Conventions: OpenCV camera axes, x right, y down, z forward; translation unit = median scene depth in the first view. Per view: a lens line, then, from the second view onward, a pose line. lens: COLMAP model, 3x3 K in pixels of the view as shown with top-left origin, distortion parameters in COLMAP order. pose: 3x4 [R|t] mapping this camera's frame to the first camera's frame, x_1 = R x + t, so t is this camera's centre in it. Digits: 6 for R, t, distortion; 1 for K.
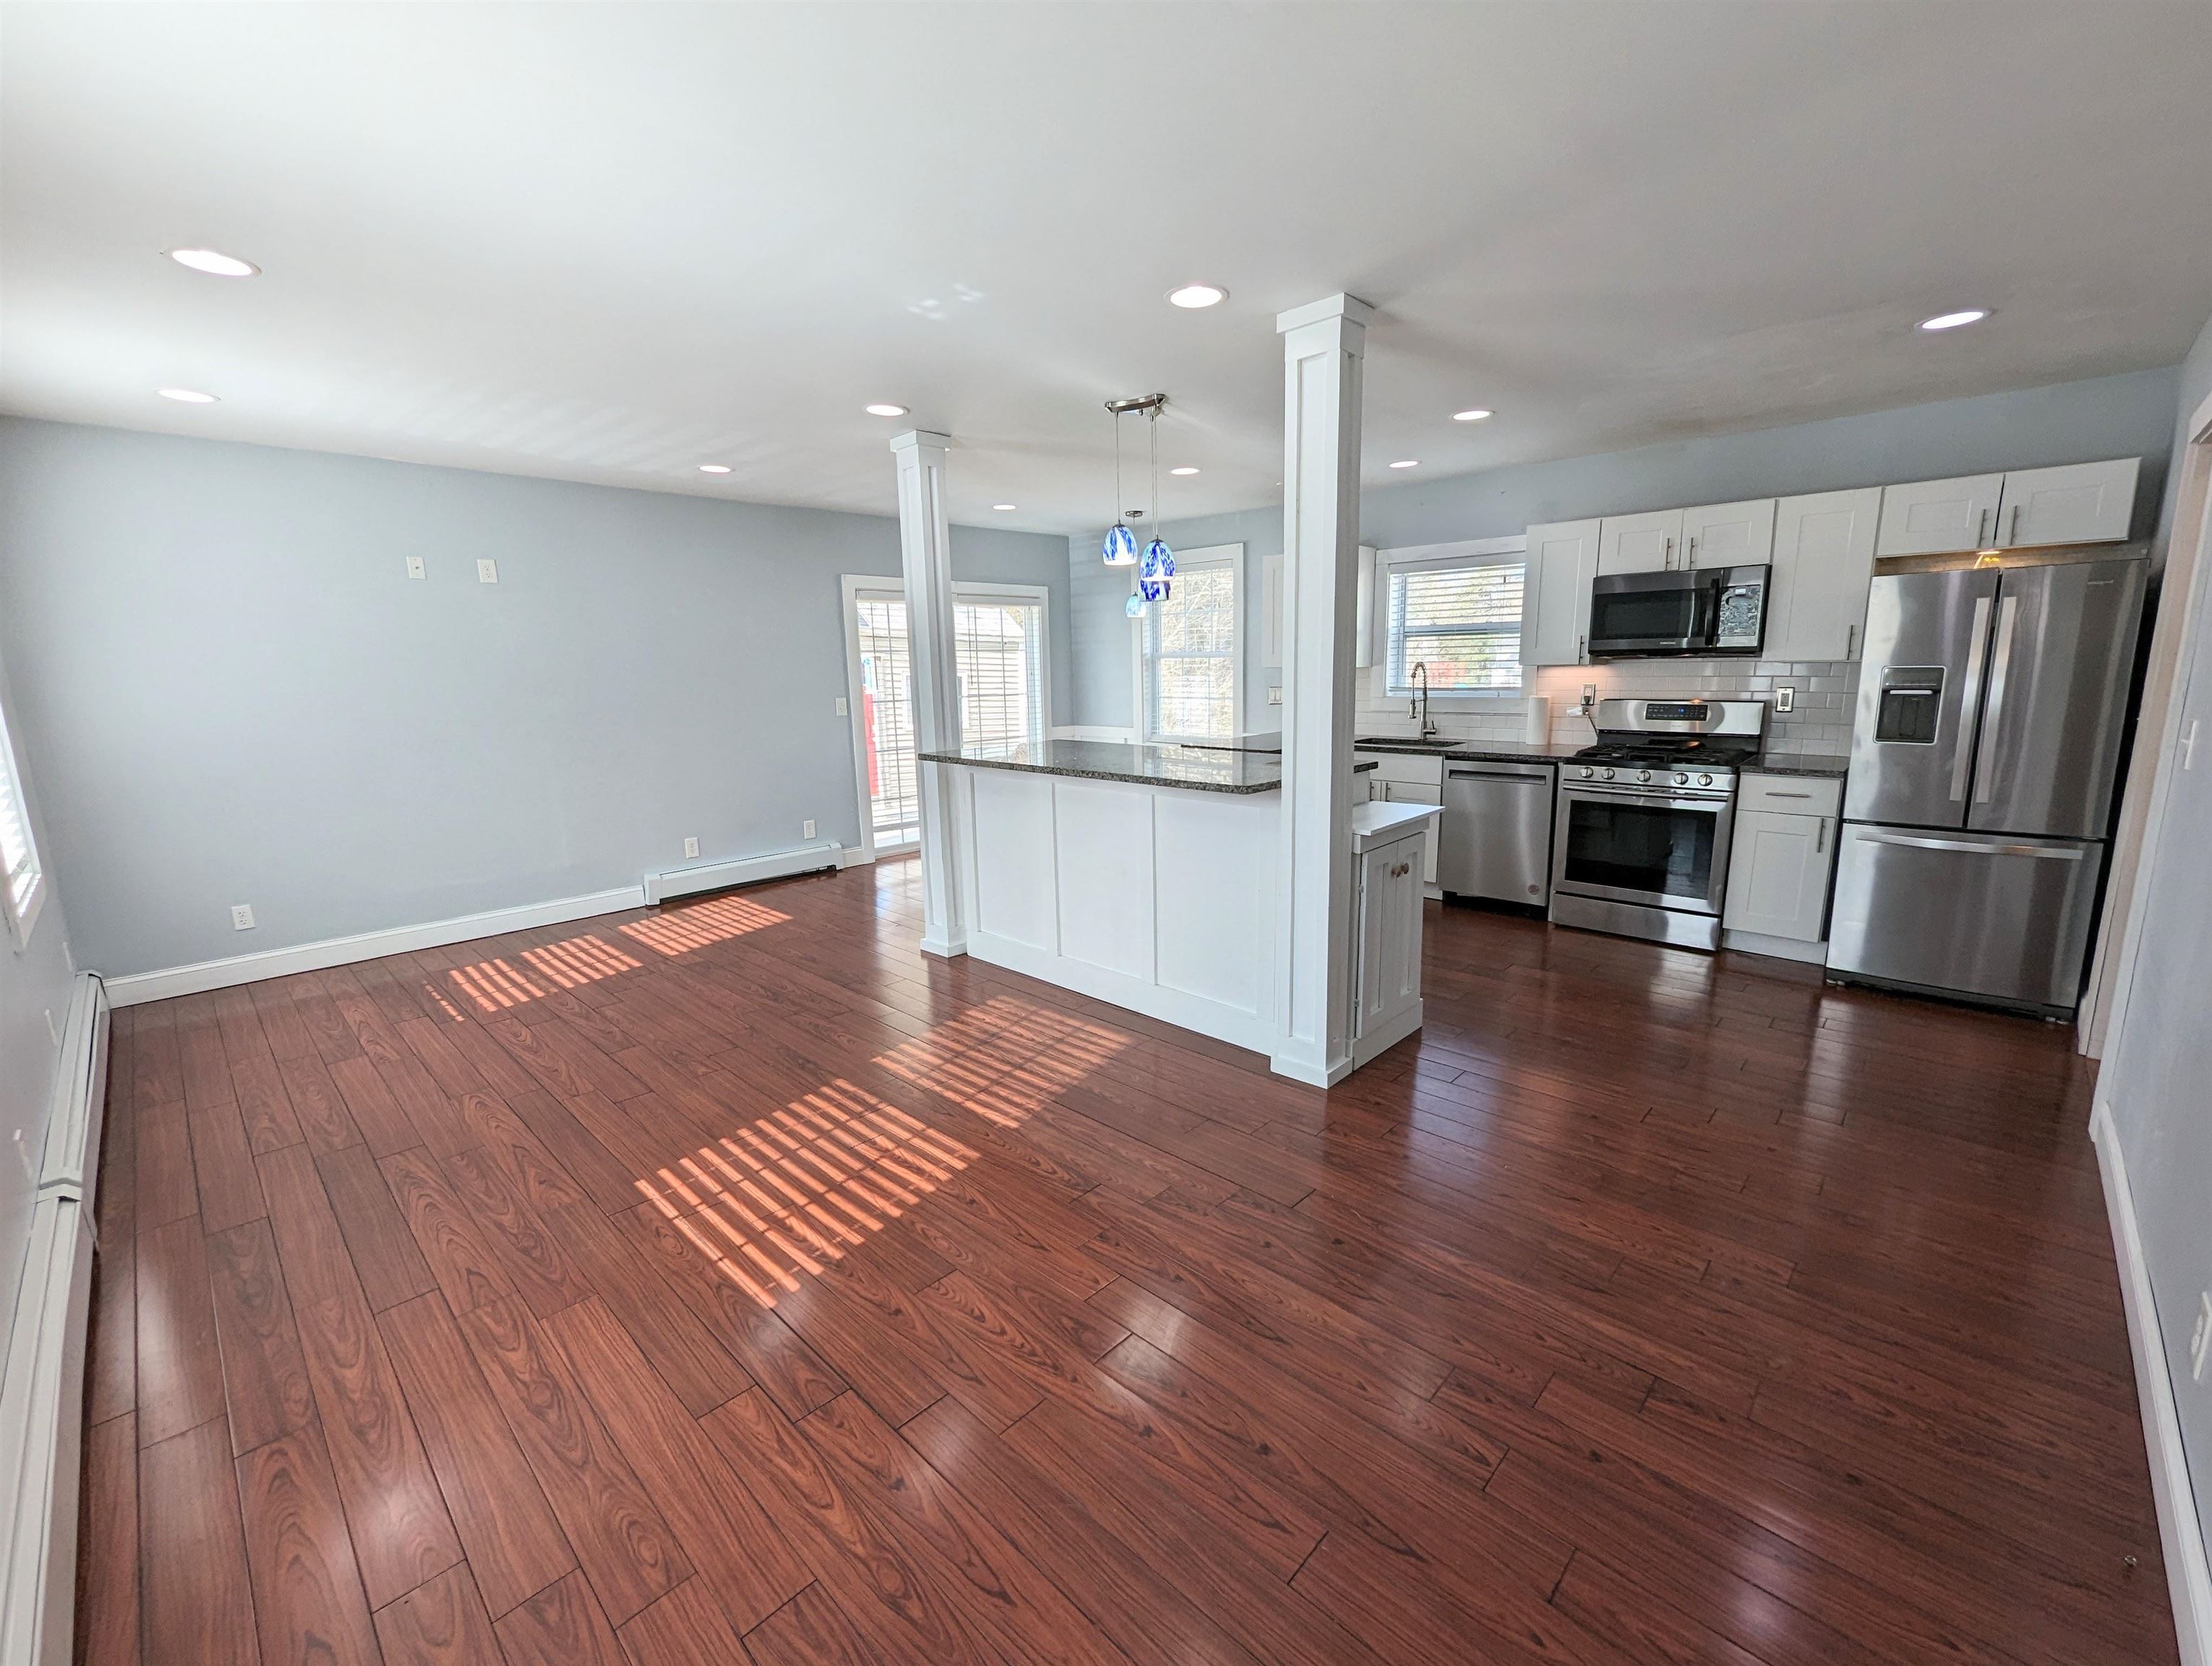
lens RADIAL K [[918.4, 0, 1110.1], [0, 918.4, 836.4], [0, 0, 1]] dist [0.001290, -0.000992]
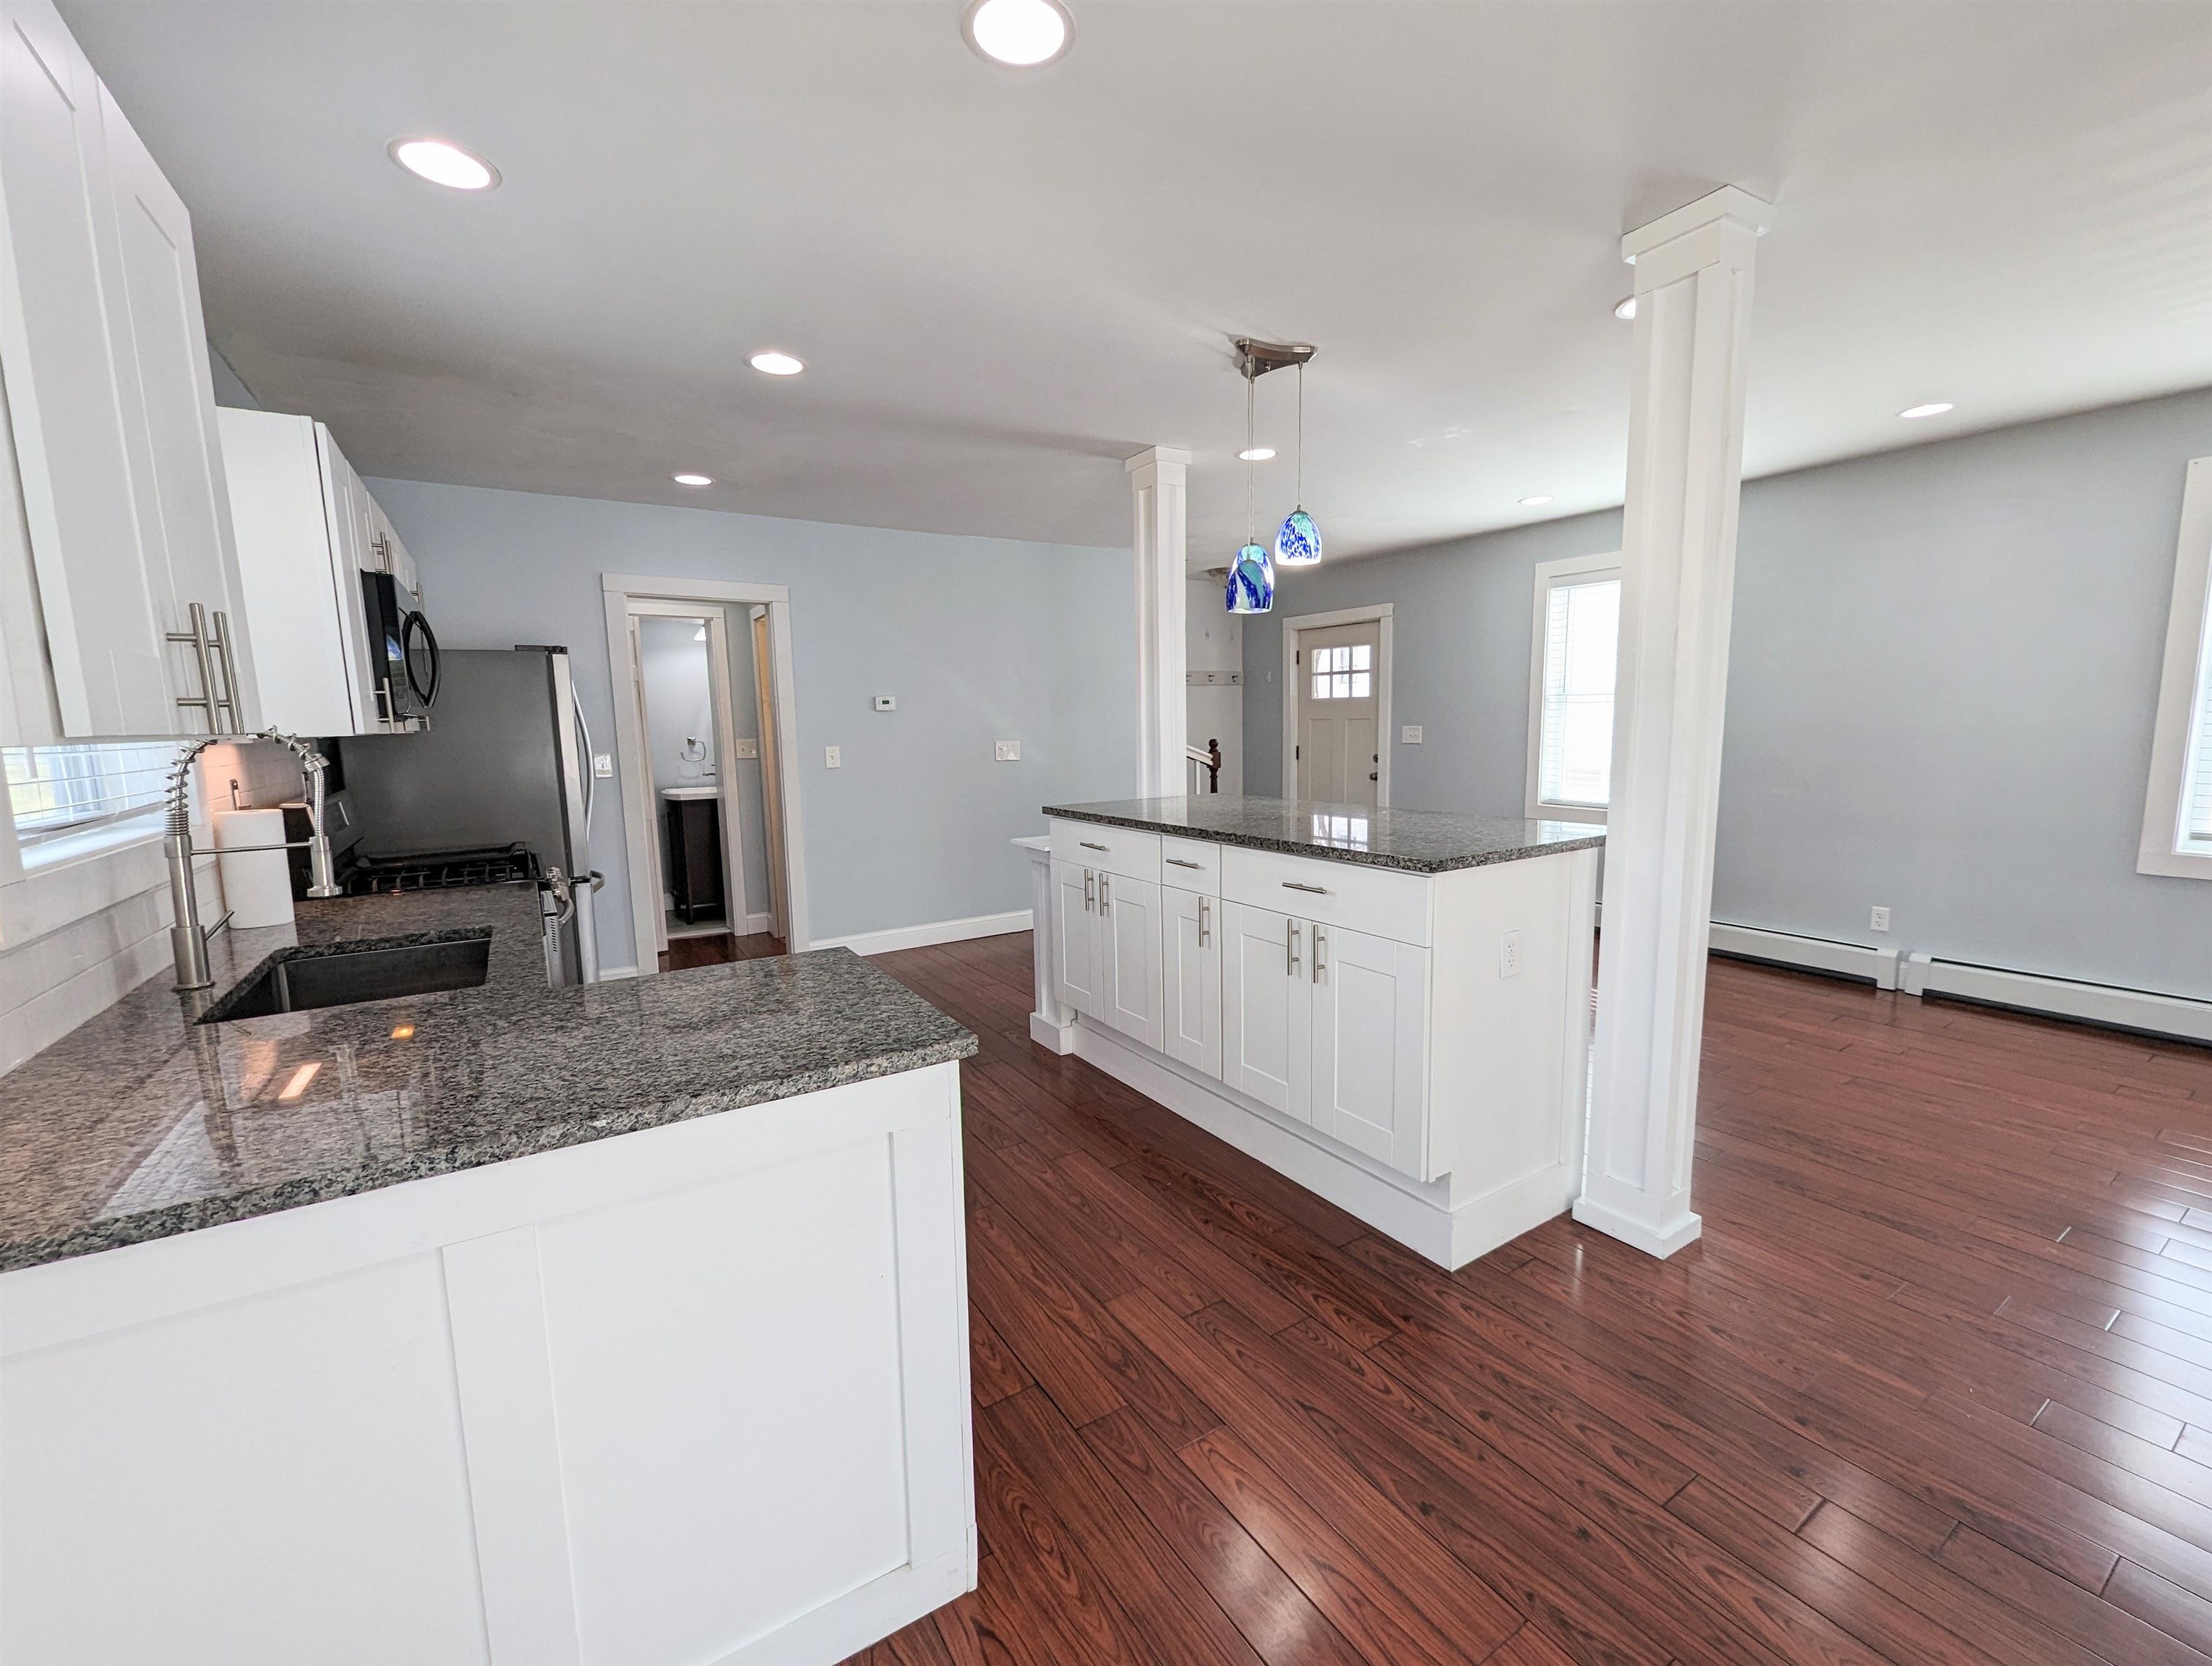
lens RADIAL K [[918.4, 0, 1109.3], [0, 918.4, 839.7], [0, 0, 1]] dist [0.001290, -0.000992]
pose [[-0.970504, 0.008175, 0.240948, -0.015016], [0.083791, 0.948556, 0.305319, -0.278957], [-0.226057, 0.316502, -0.921262, 1.541027]]
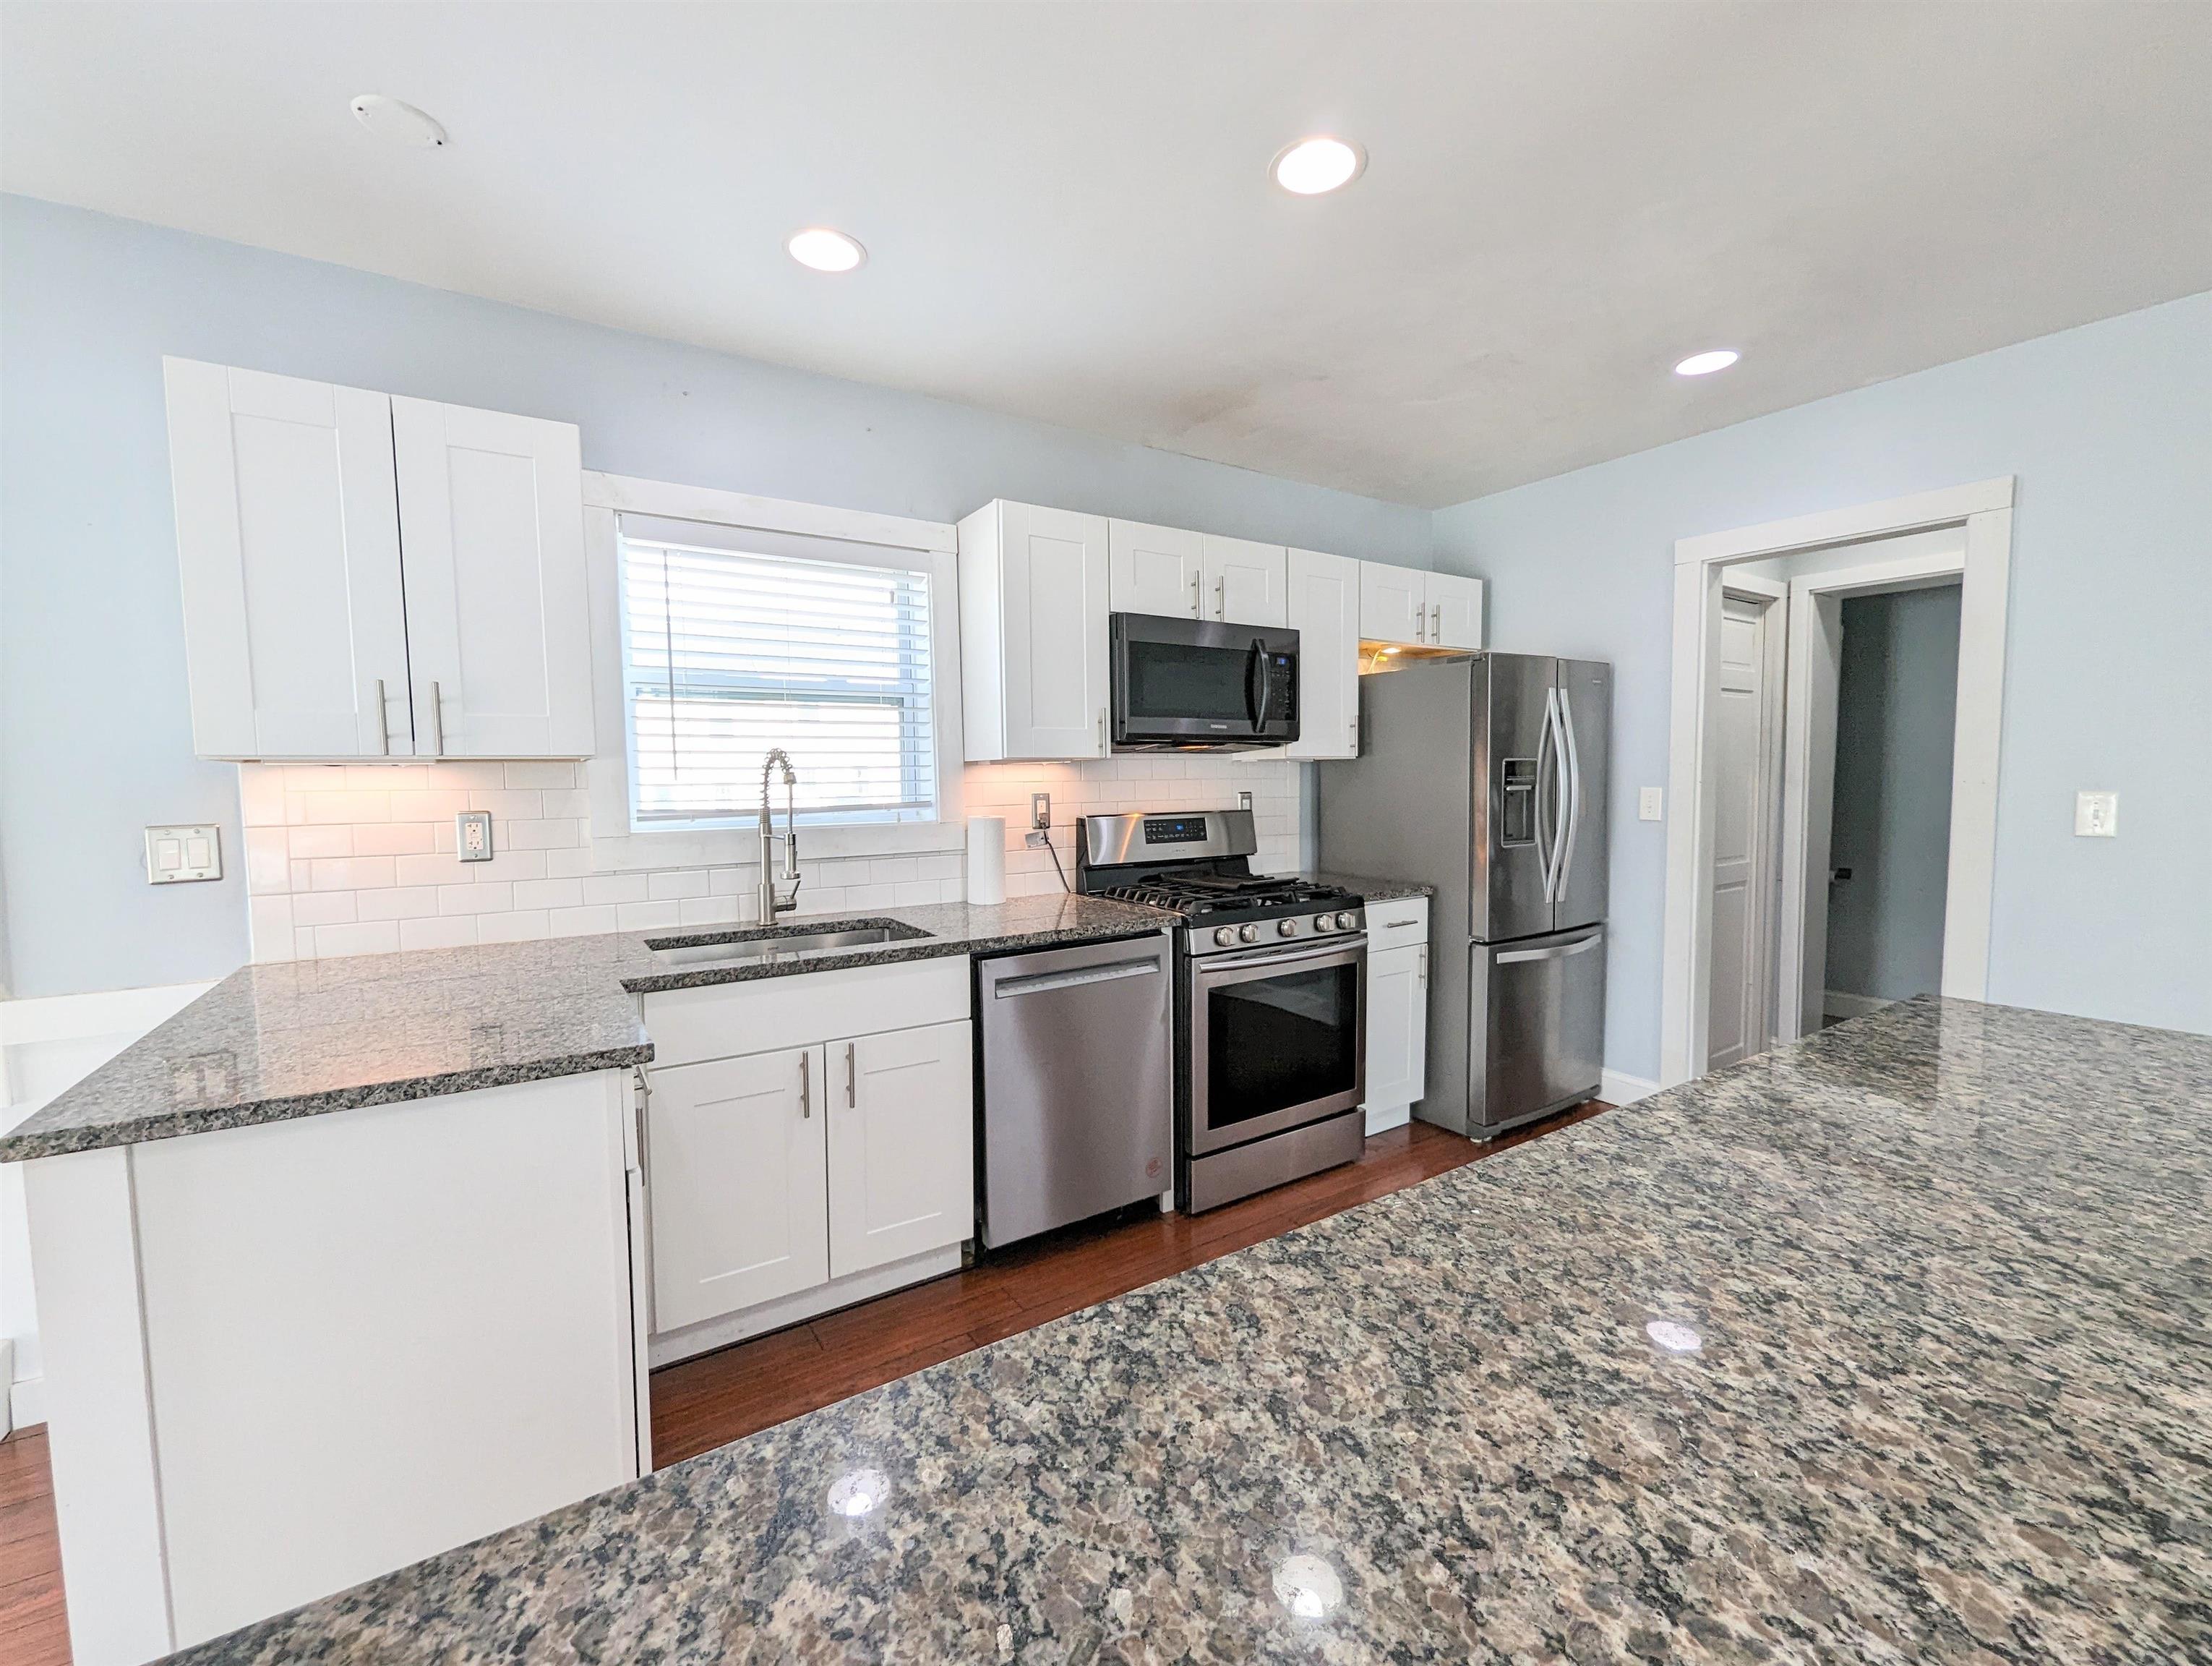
lens RADIAL K [[918.4, 0, 1109.4], [0, 918.4, 840.6], [0, 0, 1]] dist [0.001290, -0.000992]
pose [[0.226055, -0.050757, 0.972791, -0.062058], [0.189735, 0.981809, 0.007137, -0.152457], [-0.955458, 0.182959, 0.231573, 0.953101]]
